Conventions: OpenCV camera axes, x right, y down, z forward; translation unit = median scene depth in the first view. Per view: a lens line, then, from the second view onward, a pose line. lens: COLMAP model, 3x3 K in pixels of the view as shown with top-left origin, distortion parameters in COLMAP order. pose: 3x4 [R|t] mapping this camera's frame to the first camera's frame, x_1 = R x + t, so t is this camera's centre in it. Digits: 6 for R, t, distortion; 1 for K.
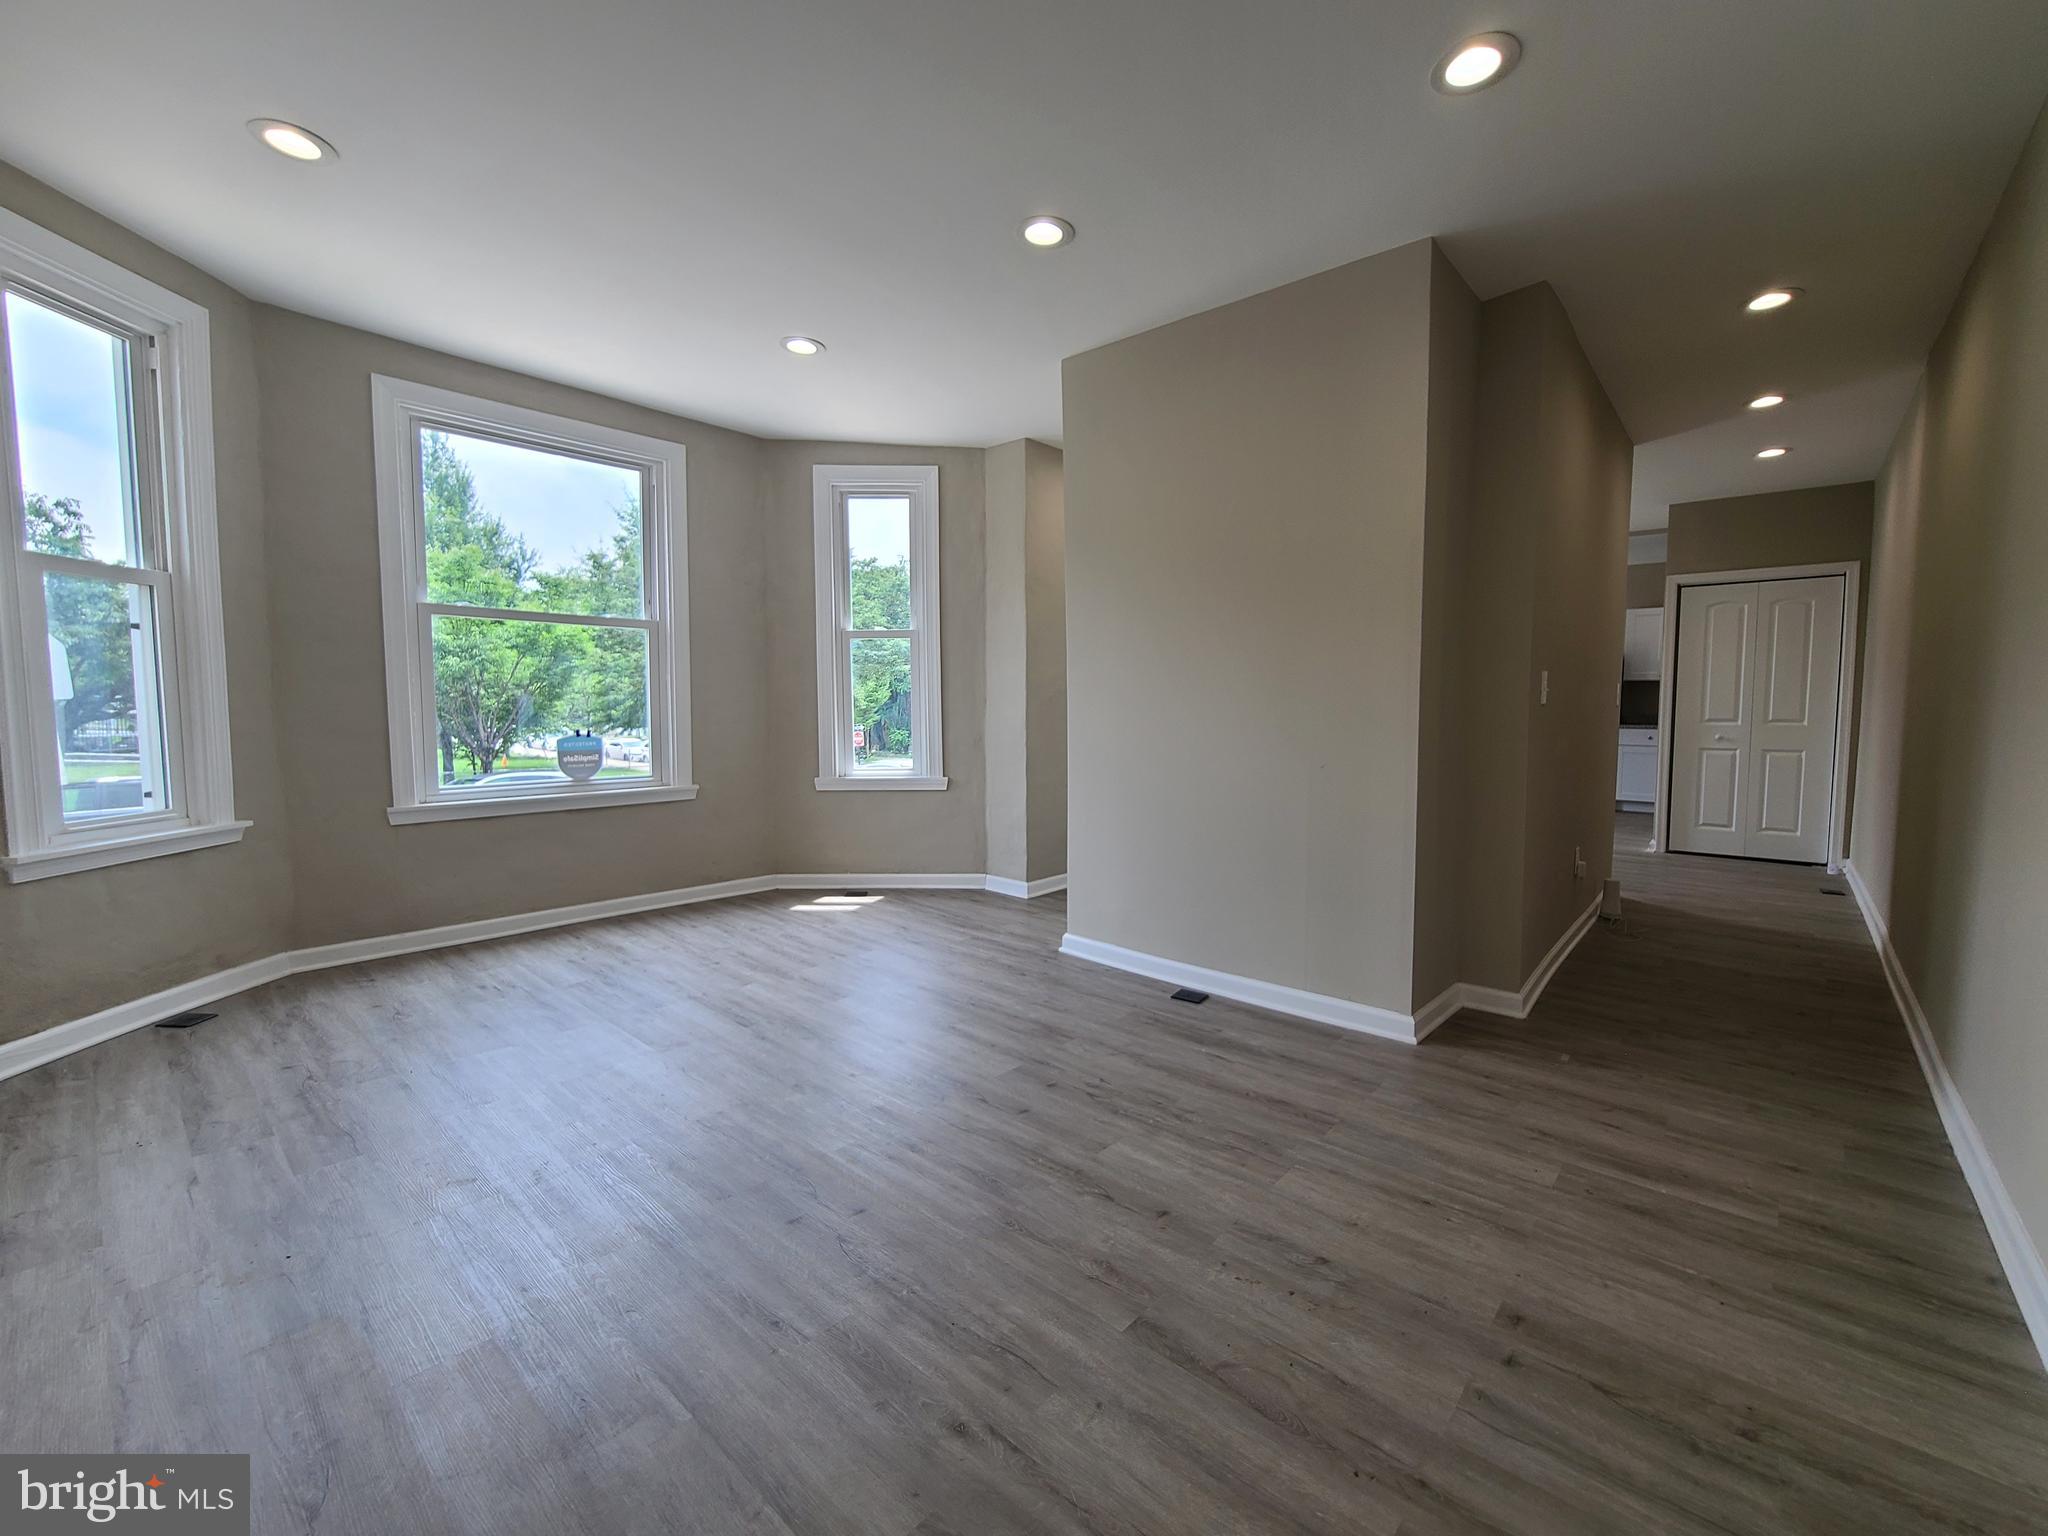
lens RADIAL K [[845.2, 0, 1040.9], [0, 845.2, 758.0], [0, 0, 1]] dist [-0.002429, 0.000711]
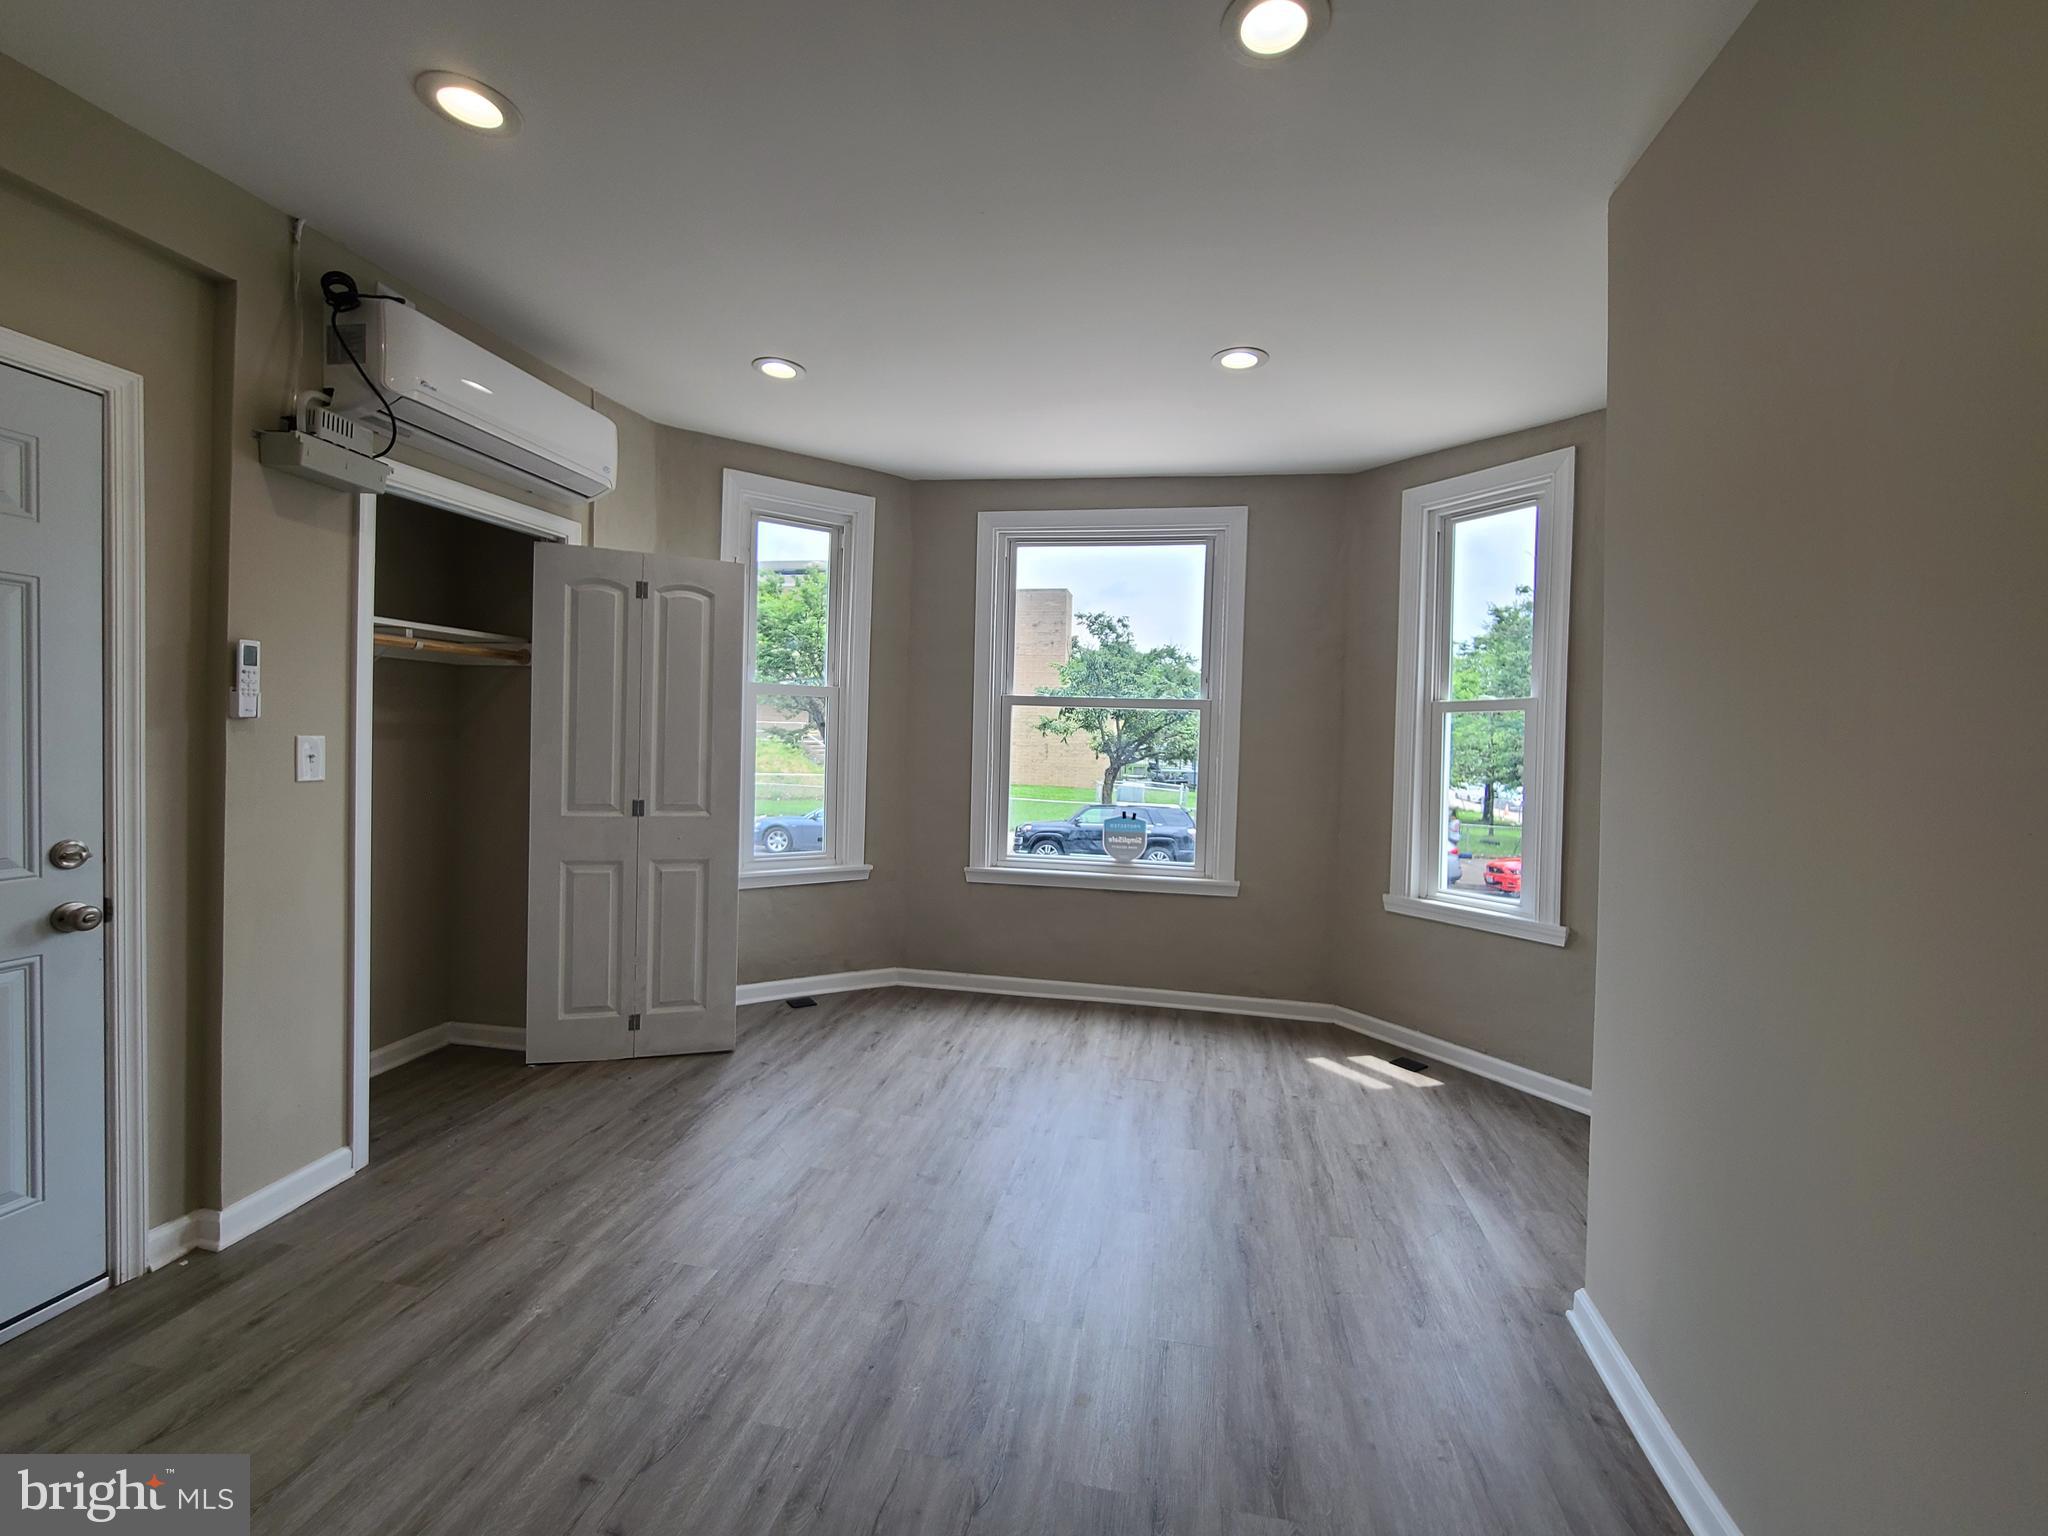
lens RADIAL K [[845.2, 0, 1040.9], [0, 845.2, 758.0], [0, 0, 1]] dist [-0.002429, 0.000711]
pose [[0.518141, 0.030805, -0.854740, 0.291727], [-0.082556, 0.996486, -0.014132, -0.082613], [0.851301, 0.077886, 0.518864, 0.428438]]
